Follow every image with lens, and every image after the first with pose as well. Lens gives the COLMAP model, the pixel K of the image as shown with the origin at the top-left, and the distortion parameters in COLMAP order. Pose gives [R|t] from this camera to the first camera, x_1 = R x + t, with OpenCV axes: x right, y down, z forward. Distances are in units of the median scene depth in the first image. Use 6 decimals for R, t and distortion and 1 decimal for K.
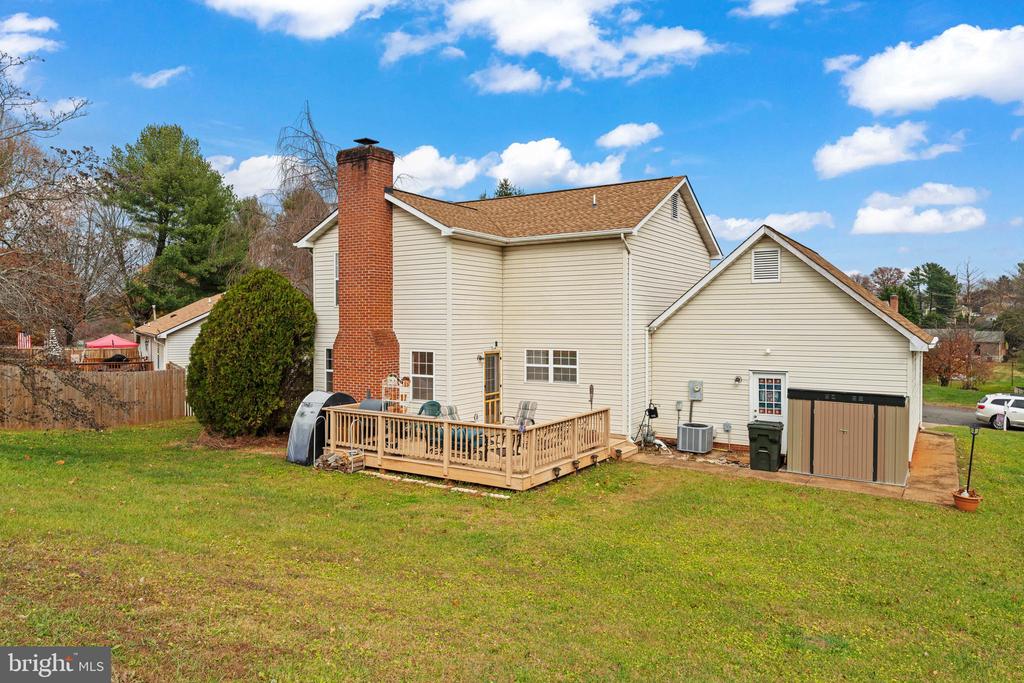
lens RADIAL K [[685.6, 0, 512.0], [0, 685.6, 341.5], [0, 0, 1]] dist [-0.000513, 0.000202]
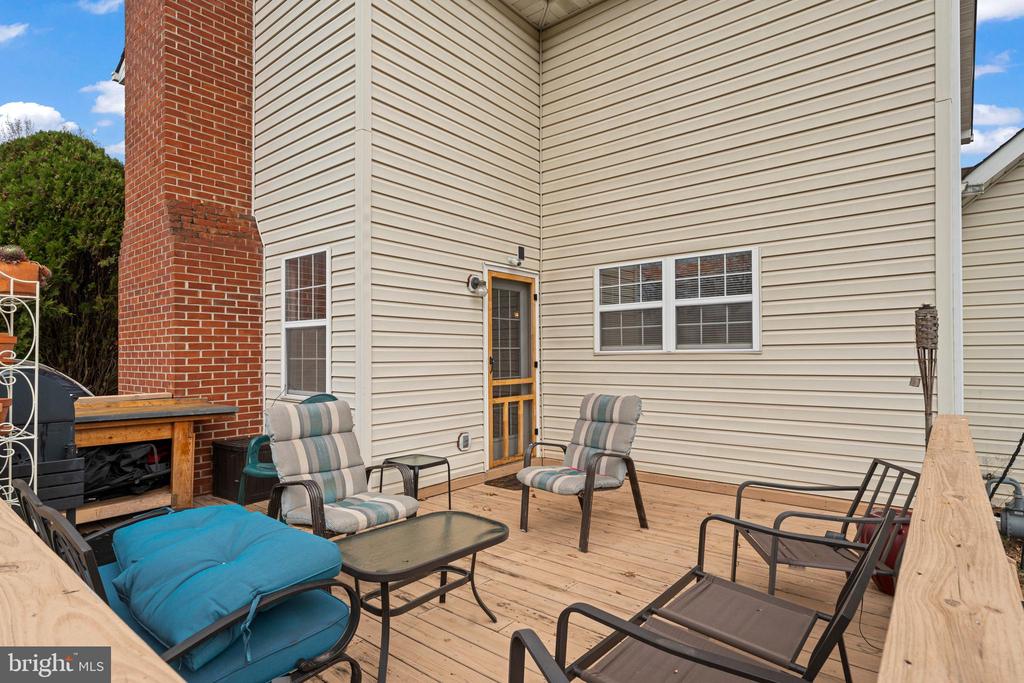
lens RADIAL K [[534.3, 0, 512.3], [0, 534.3, 345.0], [0, 0, 1]] dist [-0.000905, 0.000088]
pose [[0.992982, -0.005929, -0.118121, 0.007553], [0.000380, 0.998897, -0.046946, 0.070434], [0.118269, 0.046572, 0.991889, 0.704374]]
